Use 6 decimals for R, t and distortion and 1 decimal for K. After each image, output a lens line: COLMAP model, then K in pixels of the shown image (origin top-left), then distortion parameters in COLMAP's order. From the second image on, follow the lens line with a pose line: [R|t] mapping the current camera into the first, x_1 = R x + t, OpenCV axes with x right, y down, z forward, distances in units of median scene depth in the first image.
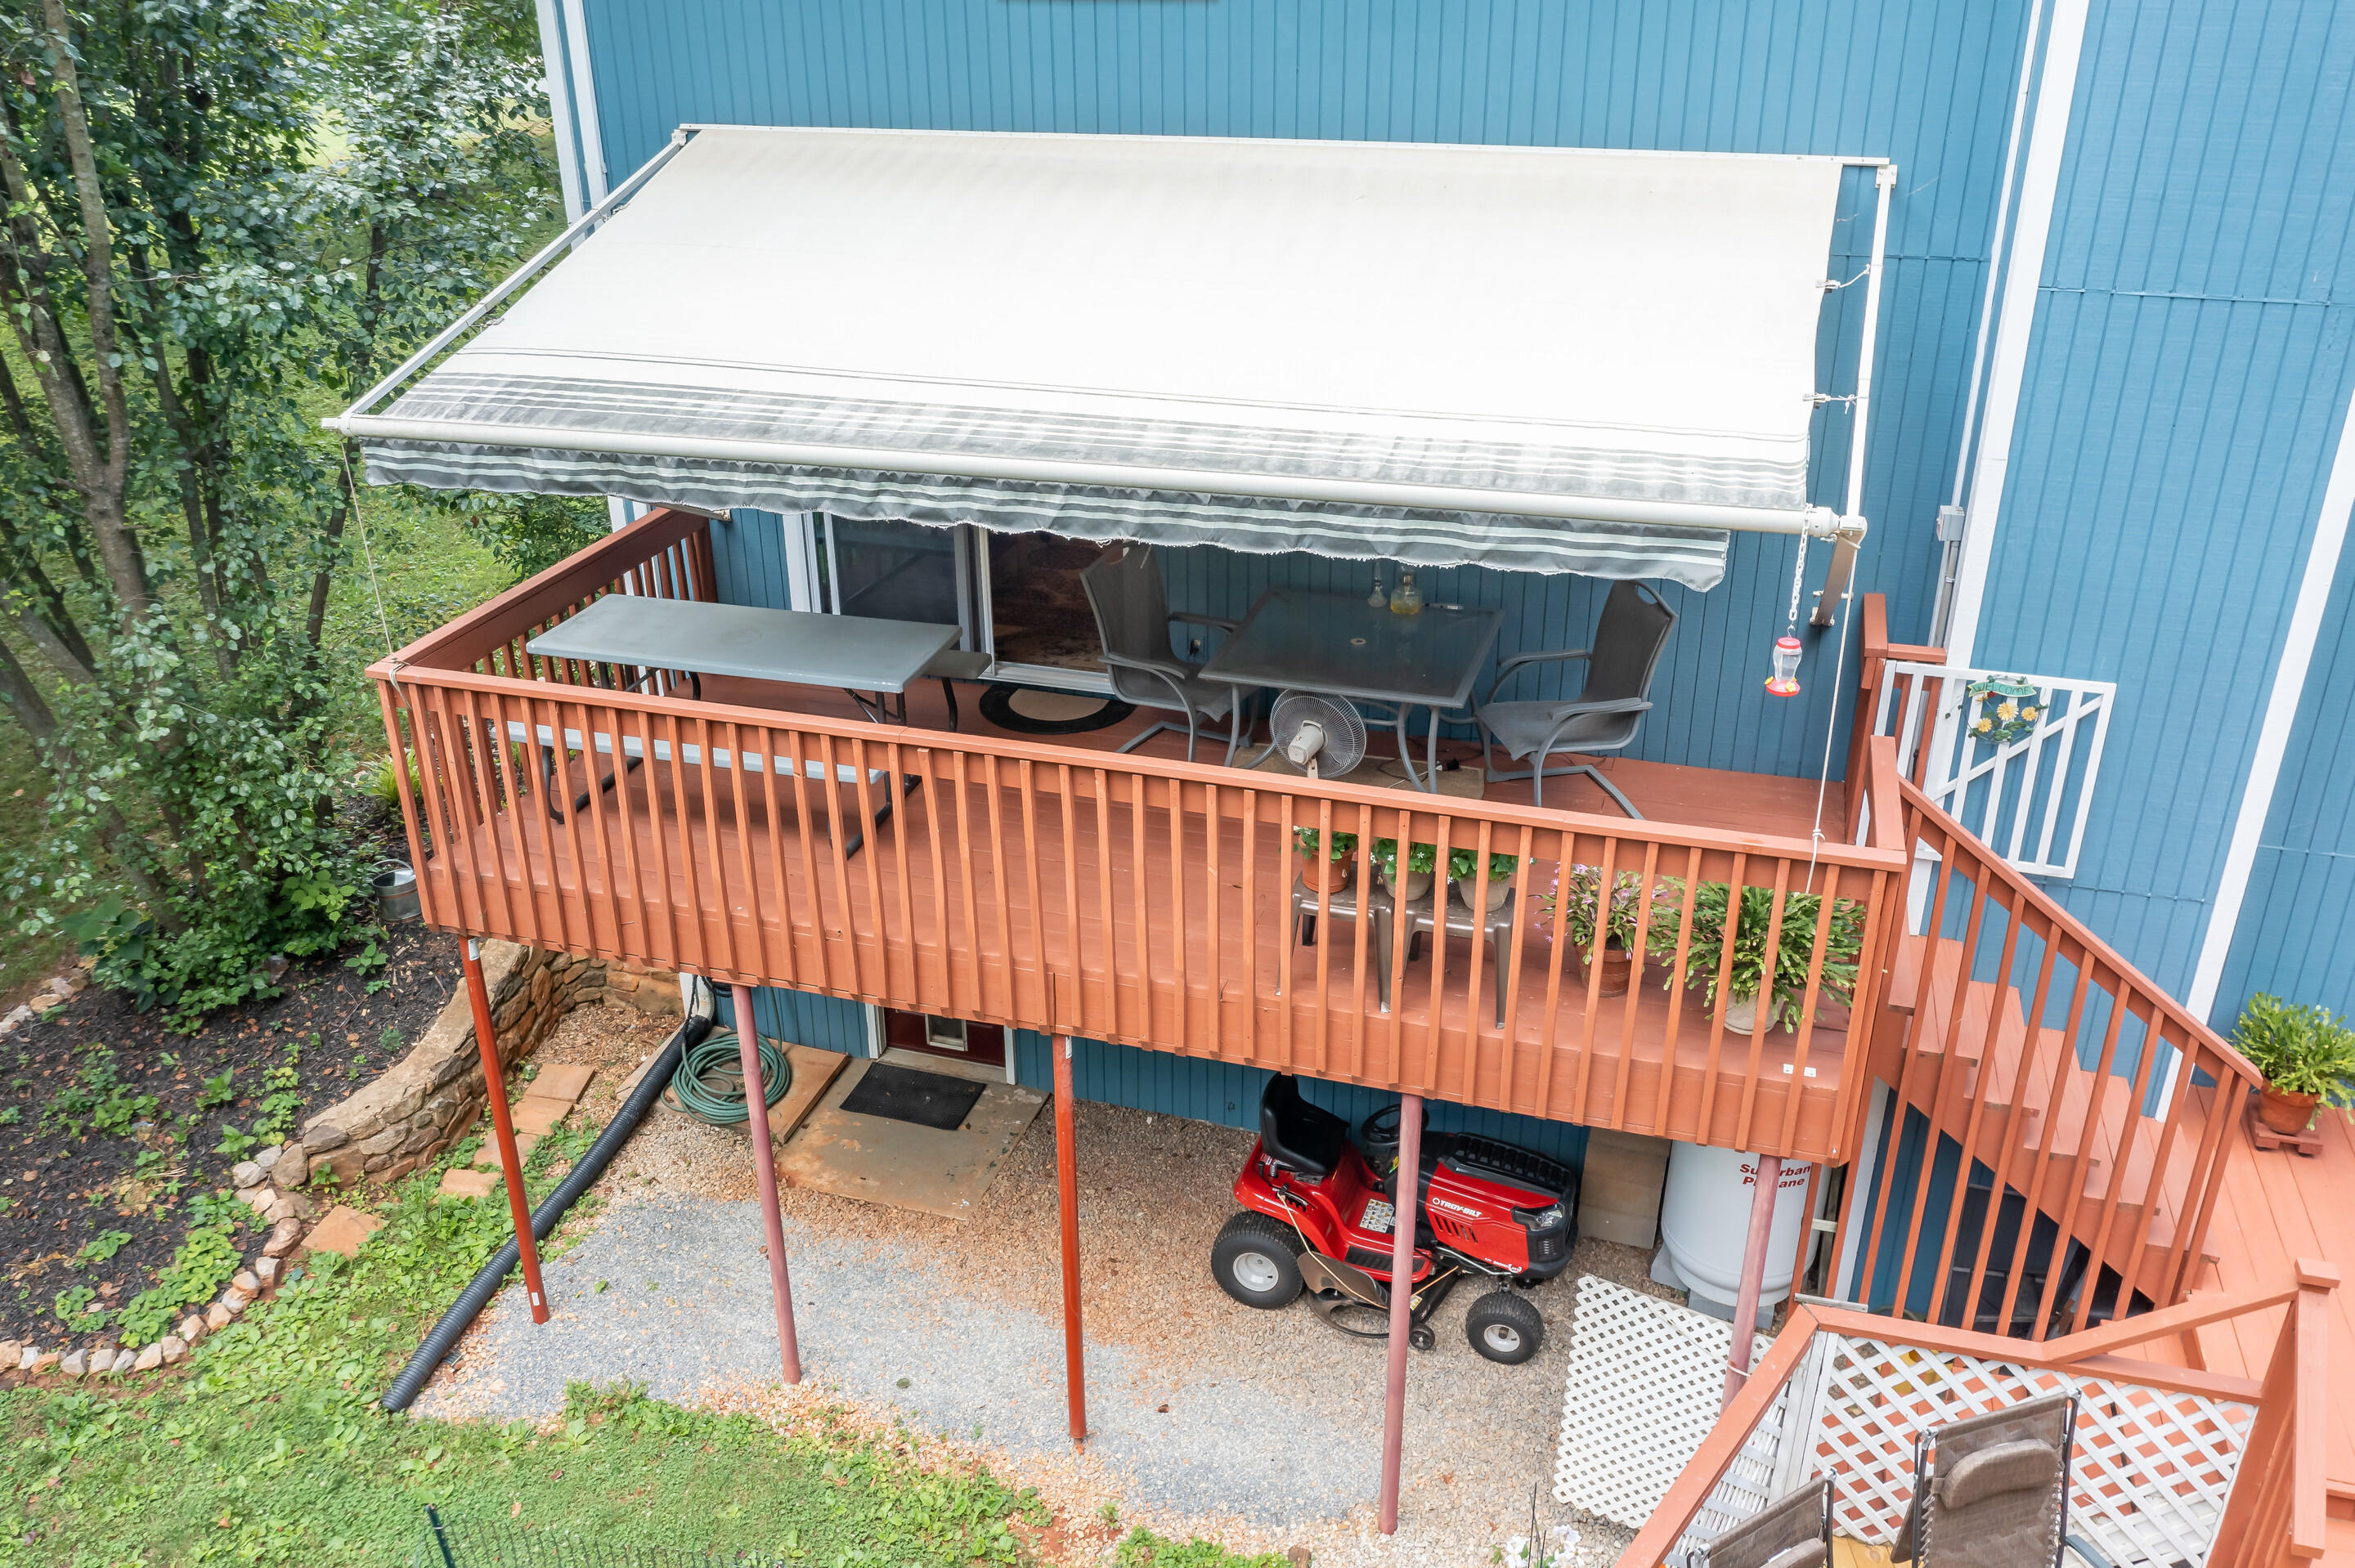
lens RADIAL K [[1868.5, 0, 1173.7], [0, 1868.5, 809.2], [0, 0, 1]] dist [-0.008530, -0.006109]
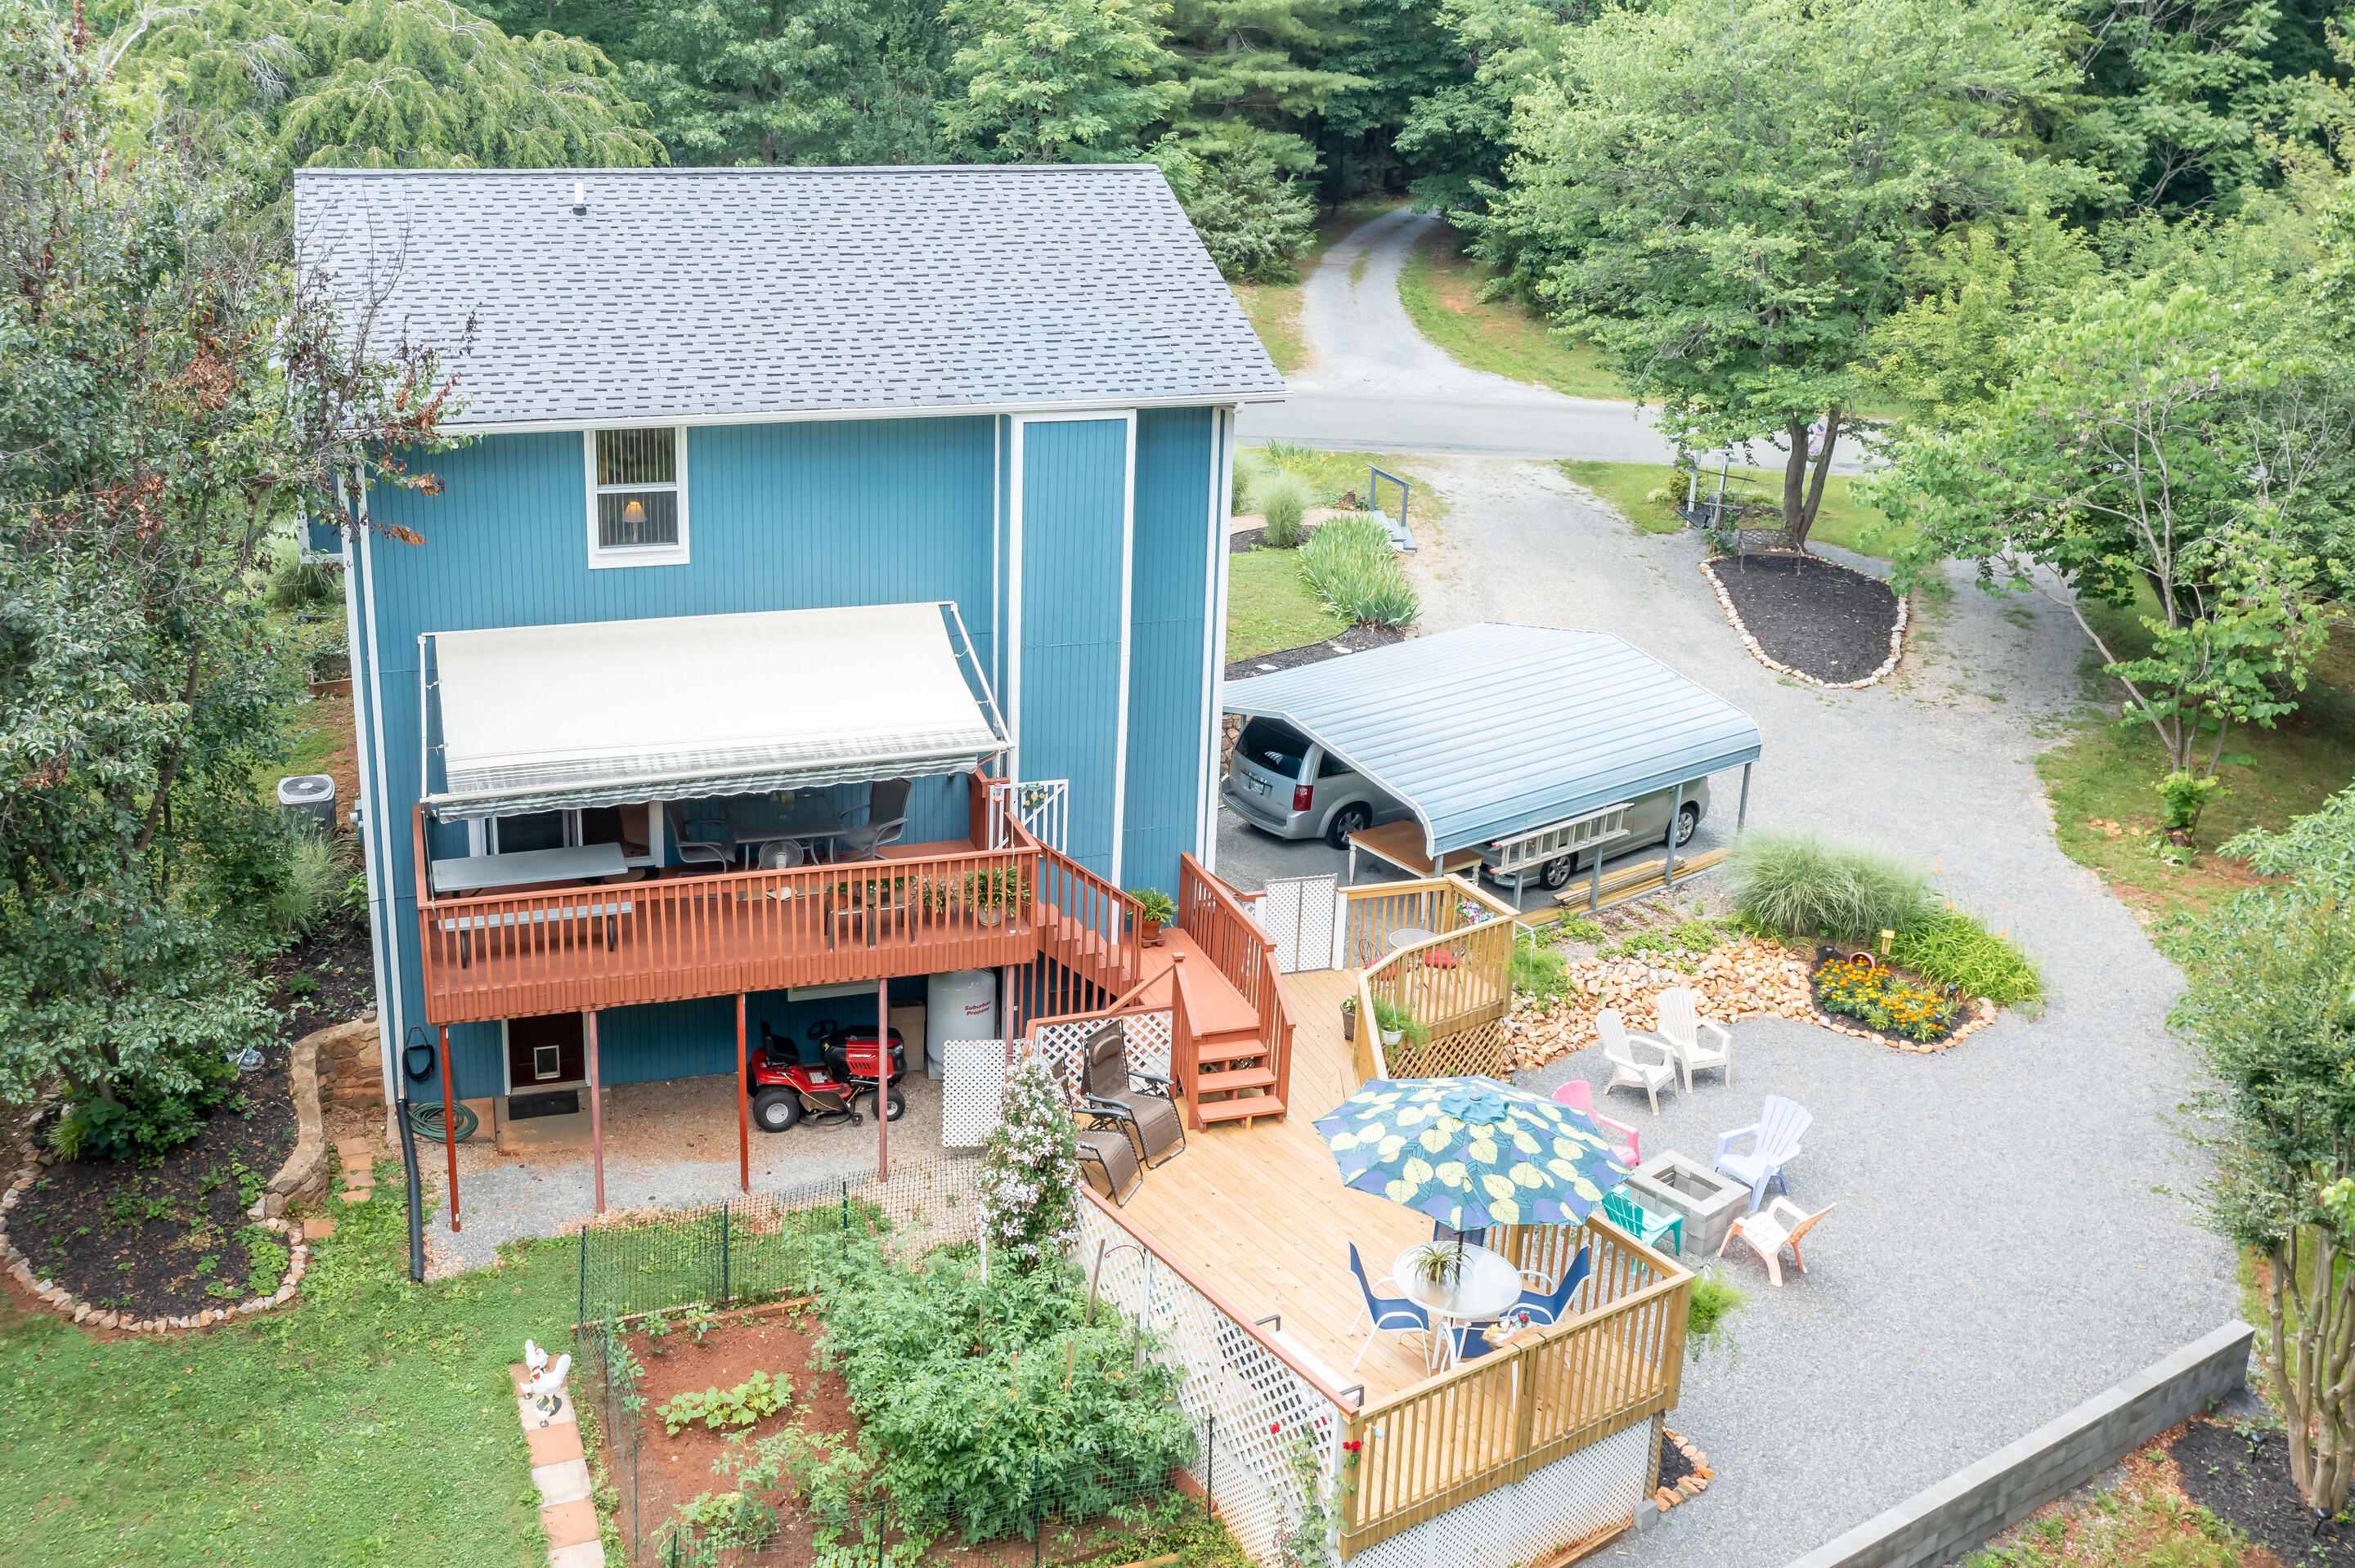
lens RADIAL K [[2345.9, 0, 1173.1], [0, 2345.9, 780.0], [0, 0, 1]] dist [-0.004822, 0.000000]
pose [[0.795619, -0.169643, 0.581559, -1.346207], [0.222869, 0.974631, -0.020598, 0.037804], [-0.563311, 0.146000, 0.813243, -1.845106]]
